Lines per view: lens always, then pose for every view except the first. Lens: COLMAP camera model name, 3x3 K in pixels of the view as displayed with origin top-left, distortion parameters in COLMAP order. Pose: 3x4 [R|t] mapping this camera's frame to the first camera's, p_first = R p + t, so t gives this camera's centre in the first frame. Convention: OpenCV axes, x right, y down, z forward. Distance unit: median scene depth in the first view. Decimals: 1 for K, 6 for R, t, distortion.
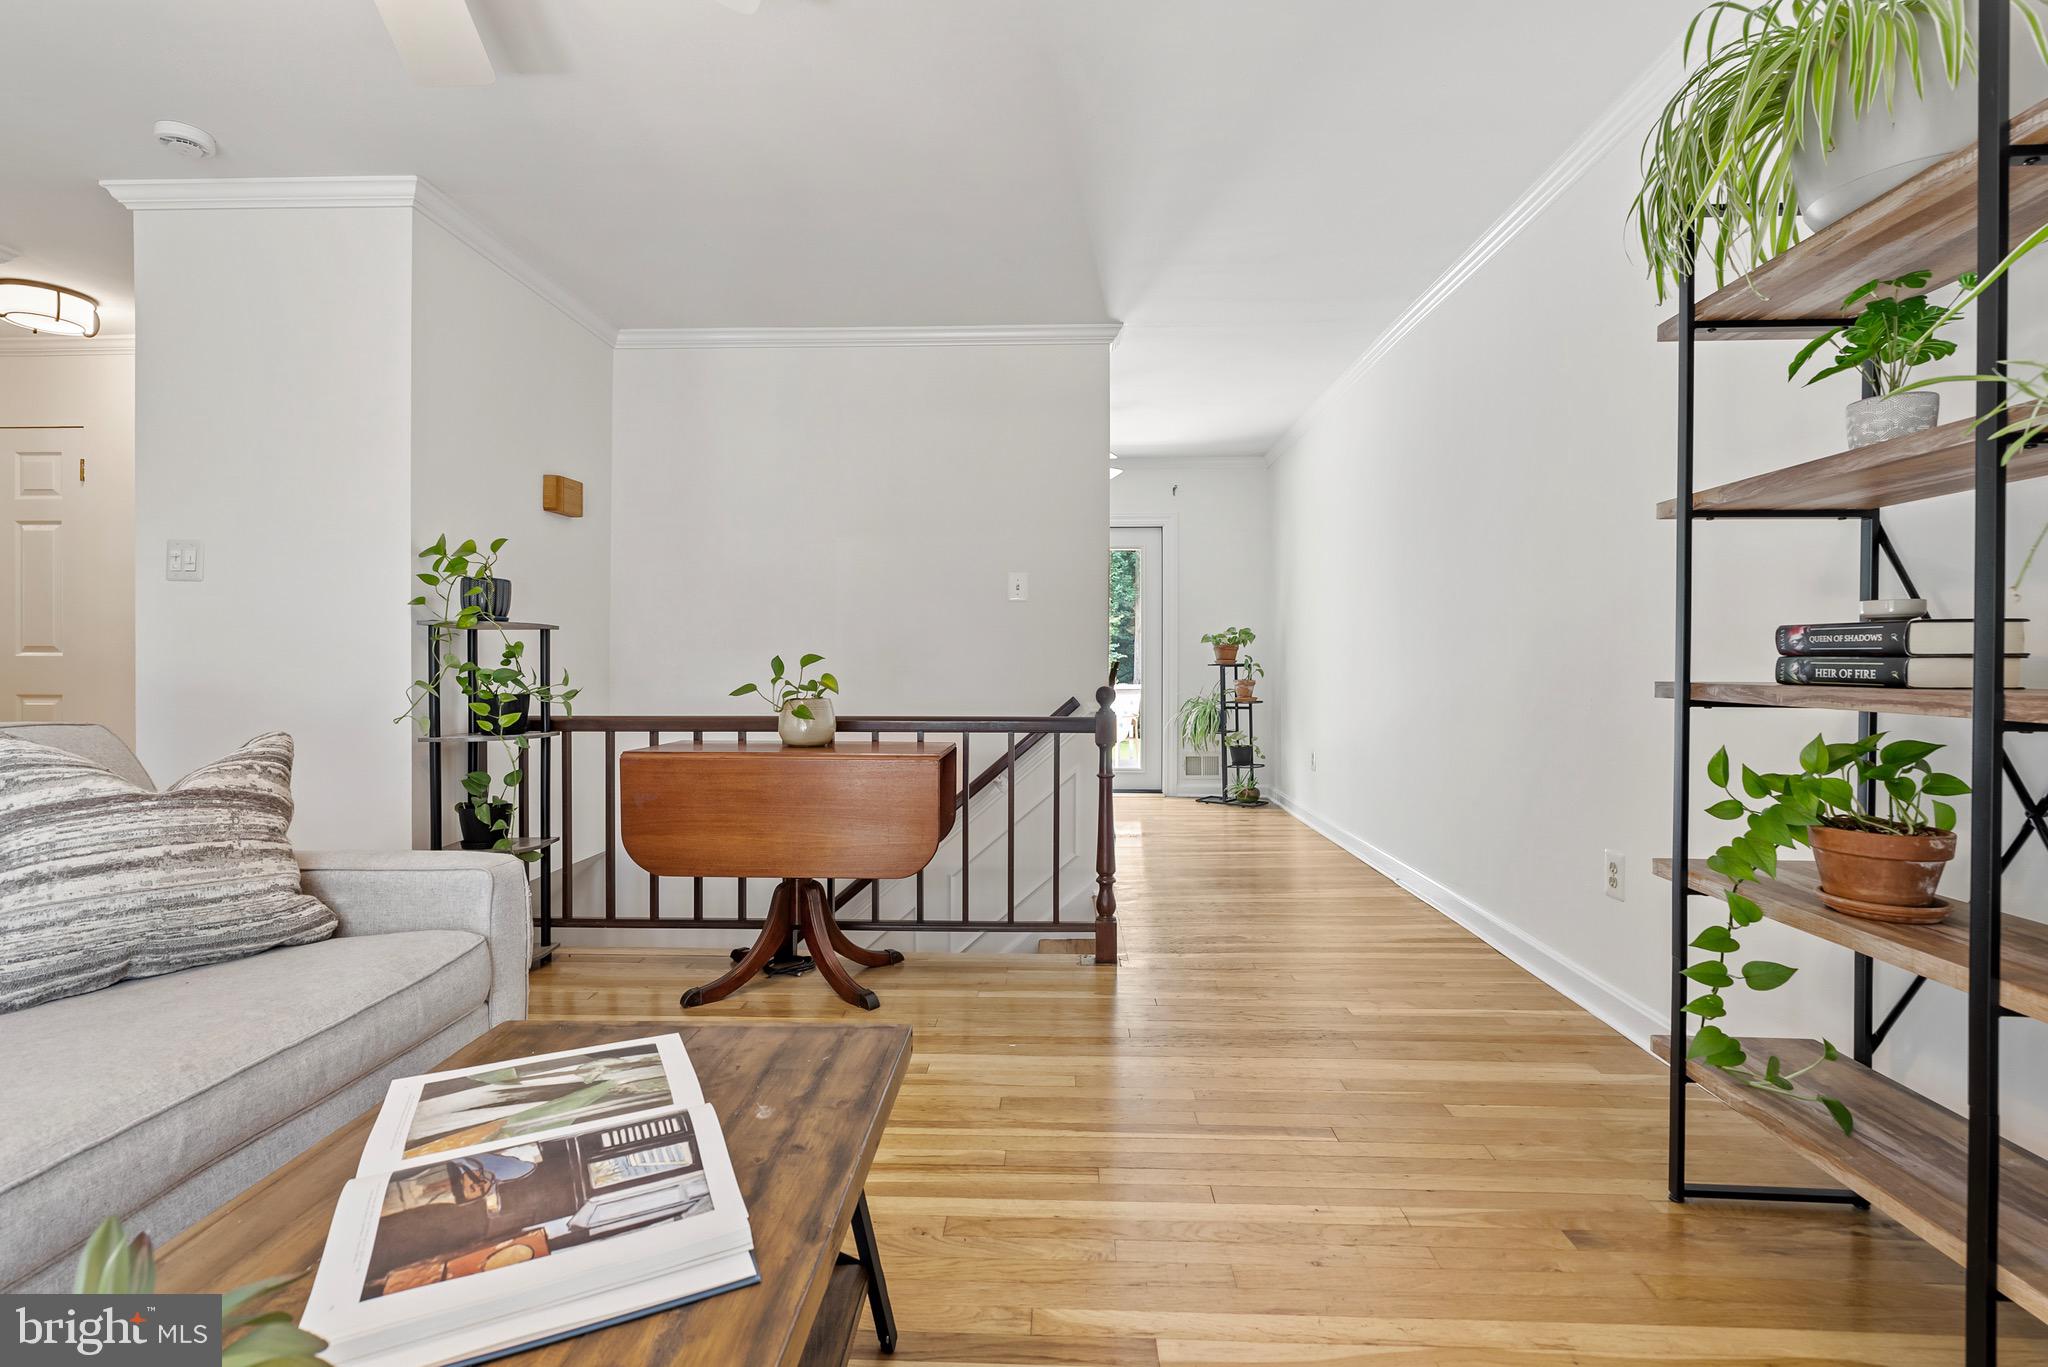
lens RADIAL K [[920.8, 0, 1024.0], [0, 920.8, 683.5], [0, 0, 1]] dist [-0.000120, -0.000029]
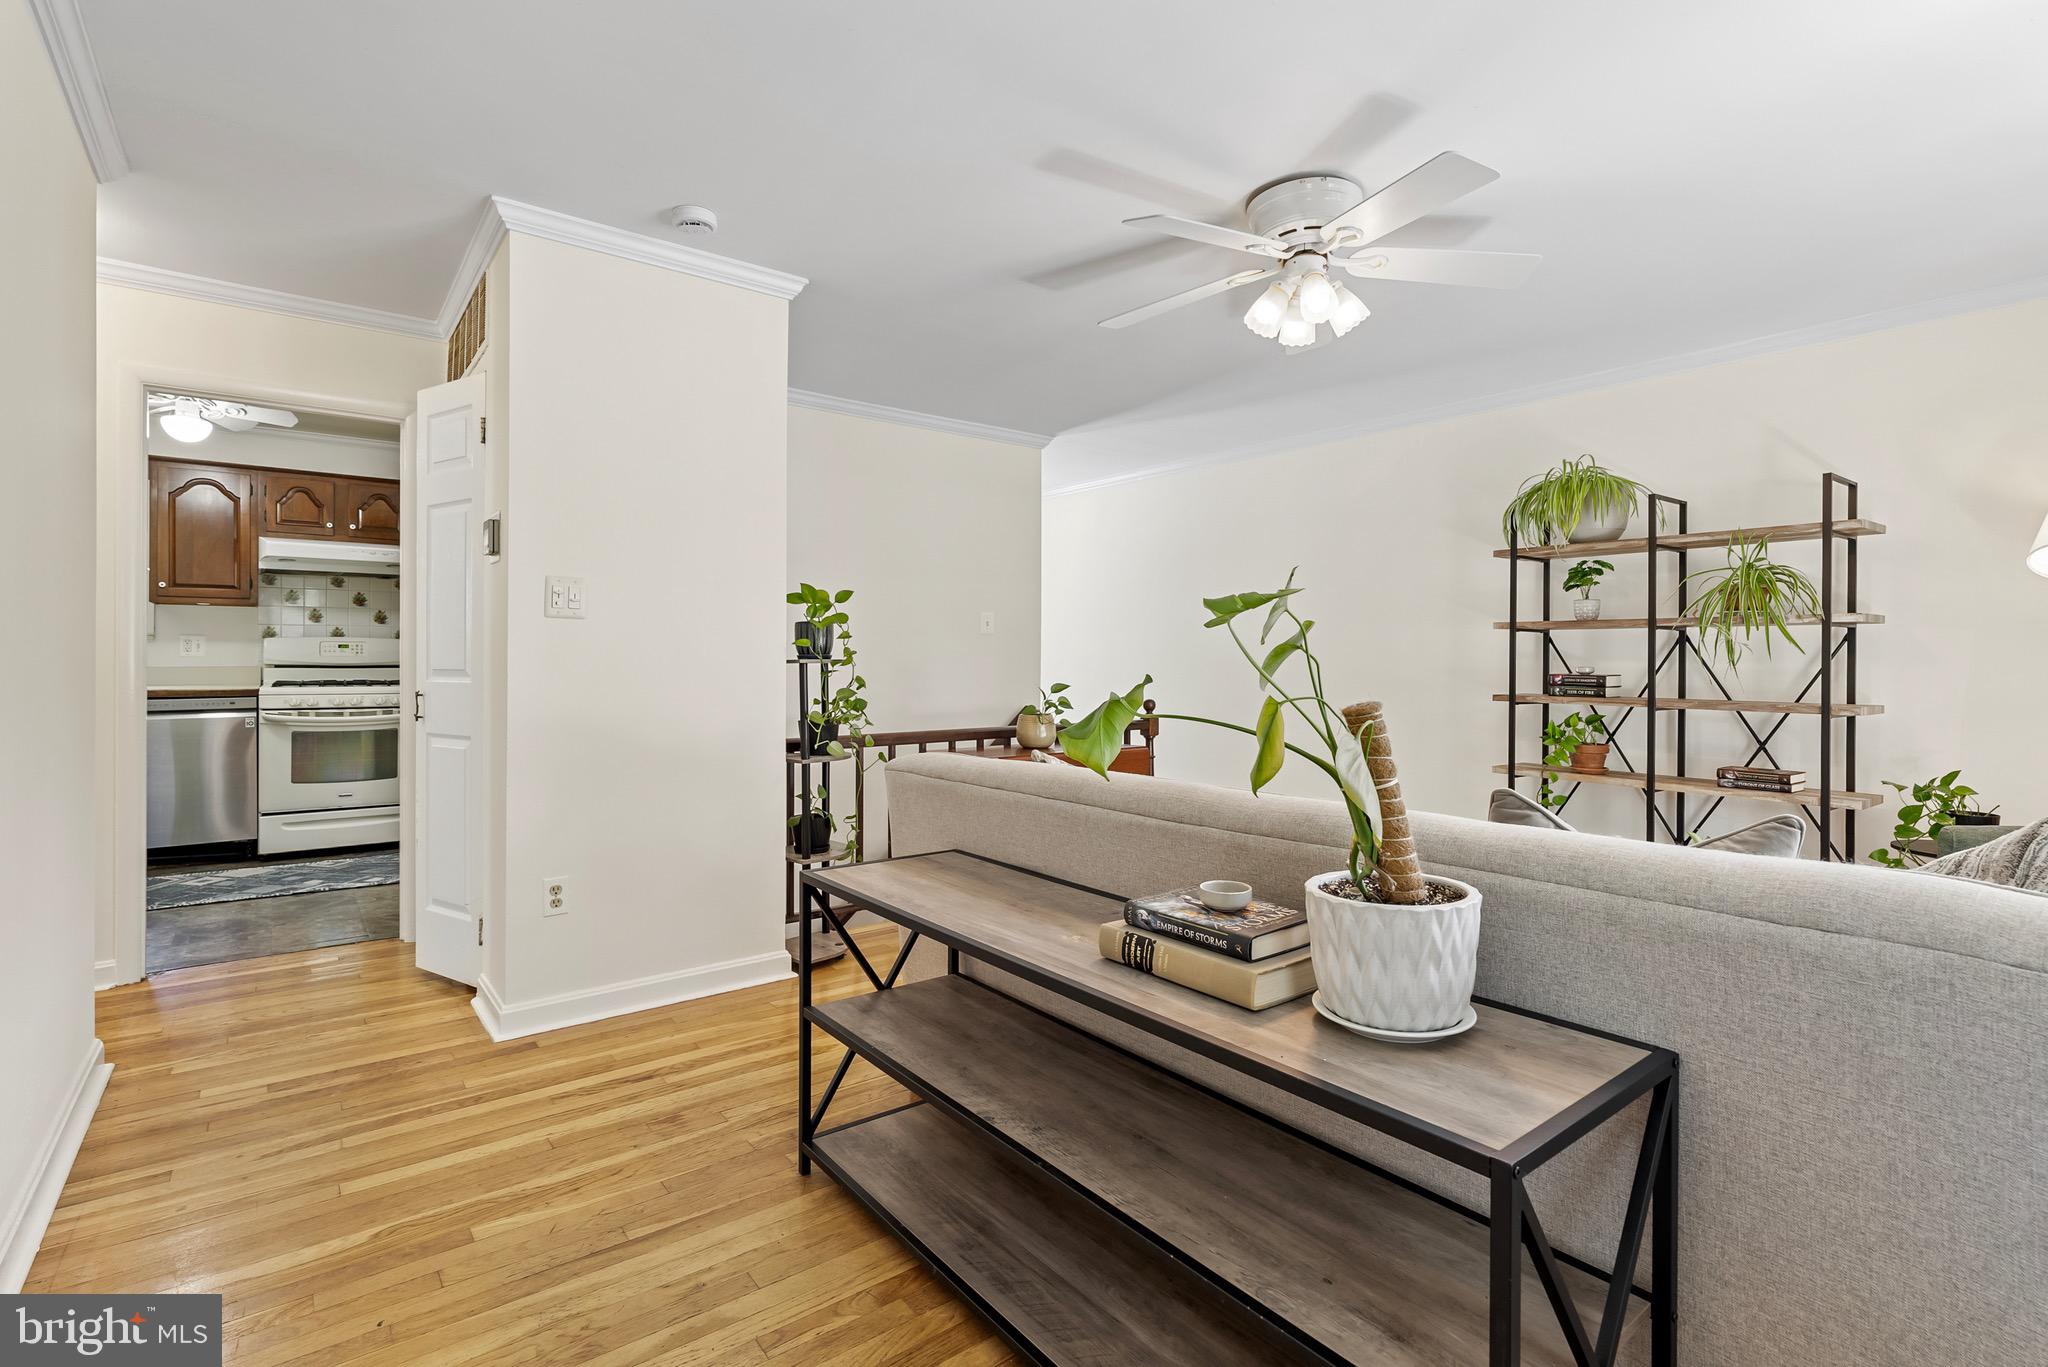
lens RADIAL K [[954.4, 0, 1020.2], [0, 954.4, 646.5], [0, 0, 1]] dist [-0.001142, -0.000144]
pose [[0.760270, 0.006560, 0.649574, -1.309780], [0.013424, 0.999577, -0.025806, -0.054653], [-0.649469, 0.028339, 0.759860, -0.086666]]
